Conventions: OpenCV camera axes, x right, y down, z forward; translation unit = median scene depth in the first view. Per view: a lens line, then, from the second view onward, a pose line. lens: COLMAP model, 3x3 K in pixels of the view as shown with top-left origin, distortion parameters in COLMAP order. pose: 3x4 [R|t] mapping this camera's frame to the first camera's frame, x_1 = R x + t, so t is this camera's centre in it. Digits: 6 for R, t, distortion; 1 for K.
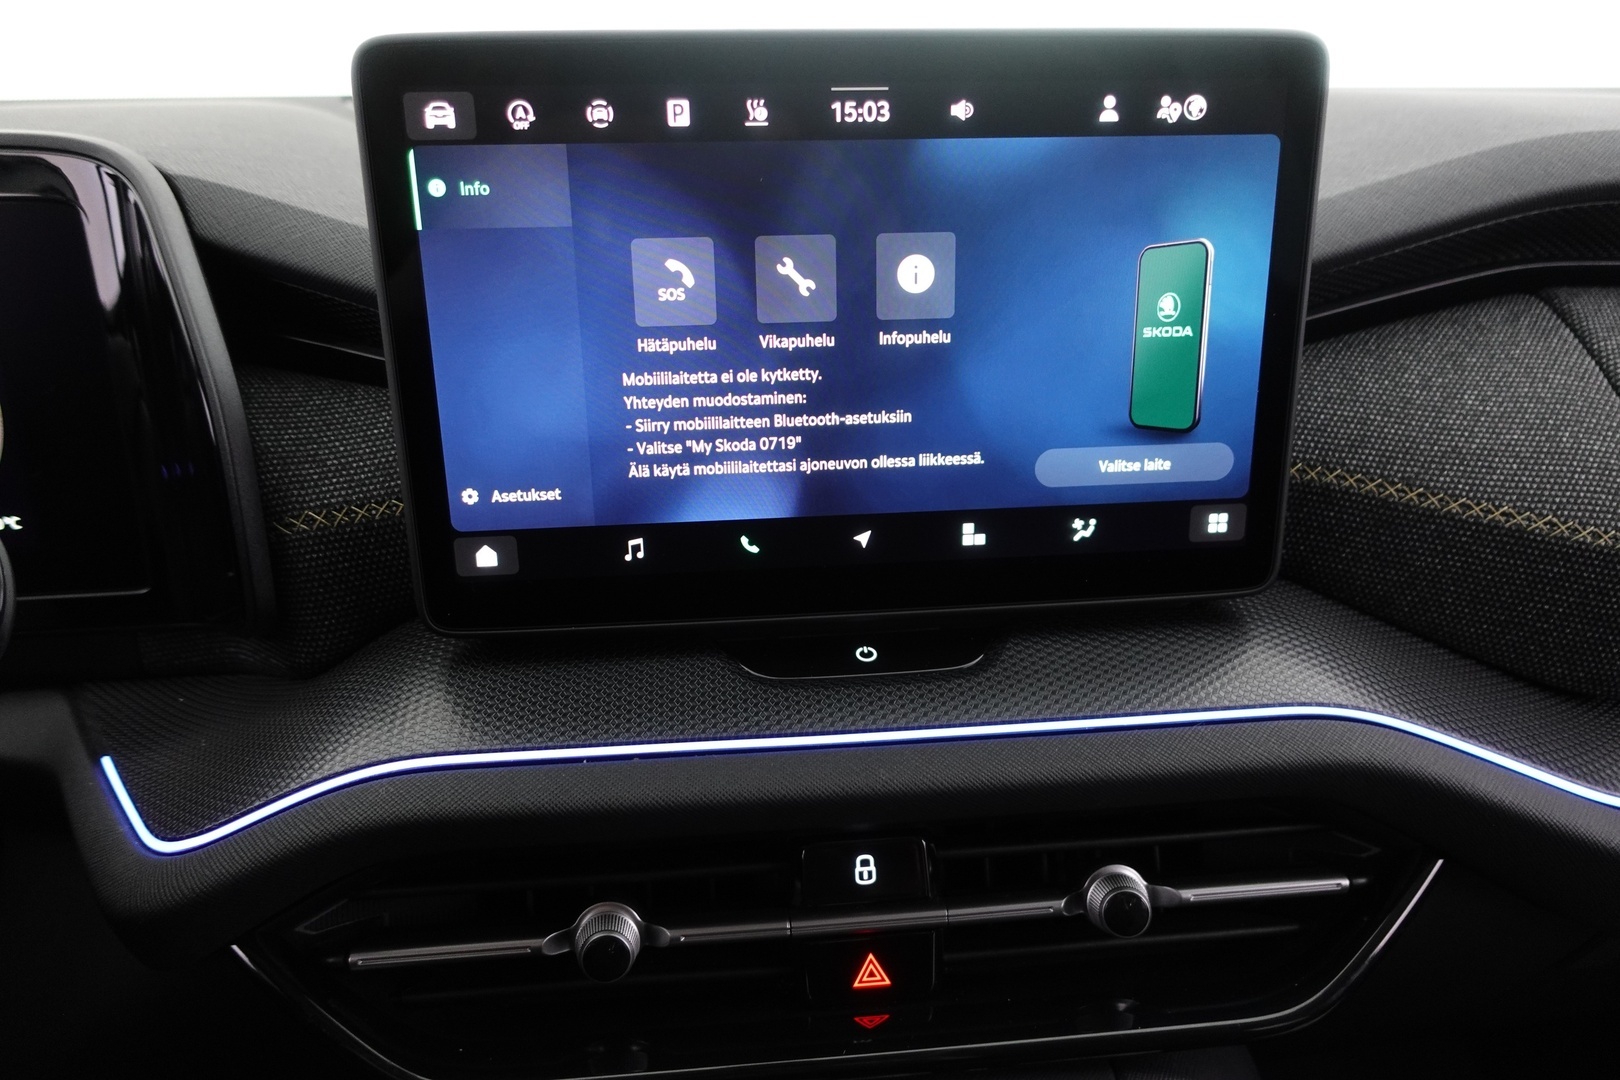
lens RADIAL K [[1158.7, 0, 810.4], [0, 1158.7, 539.2], [0, 0, 1]] dist [-0.013083, 0.014583]
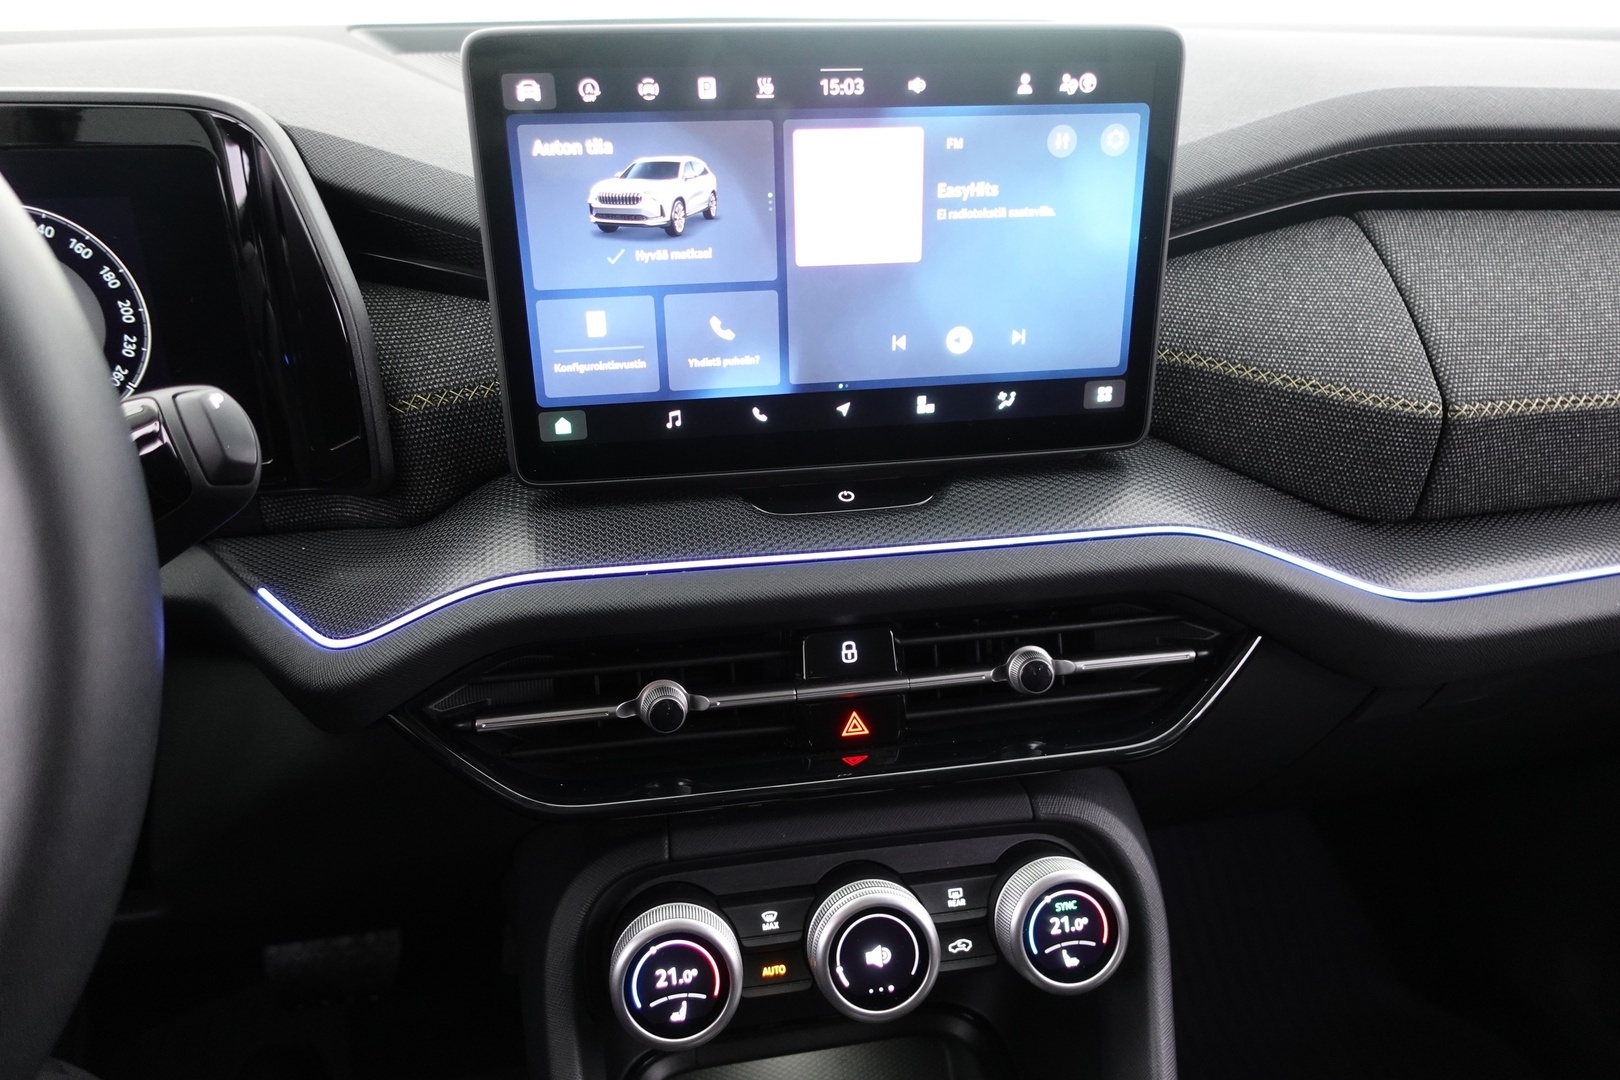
lens RADIAL K [[1158.7, 0, 813.0], [0, 1158.7, 546.4], [0, 0, 1]] dist [-0.013083, 0.014583]
pose [[0.997674, -0.021813, 0.064576, -0.079936], [0.015668, 0.995433, 0.094168, 0.030655], [-0.066335, -0.092937, 0.993460, -0.342824]]
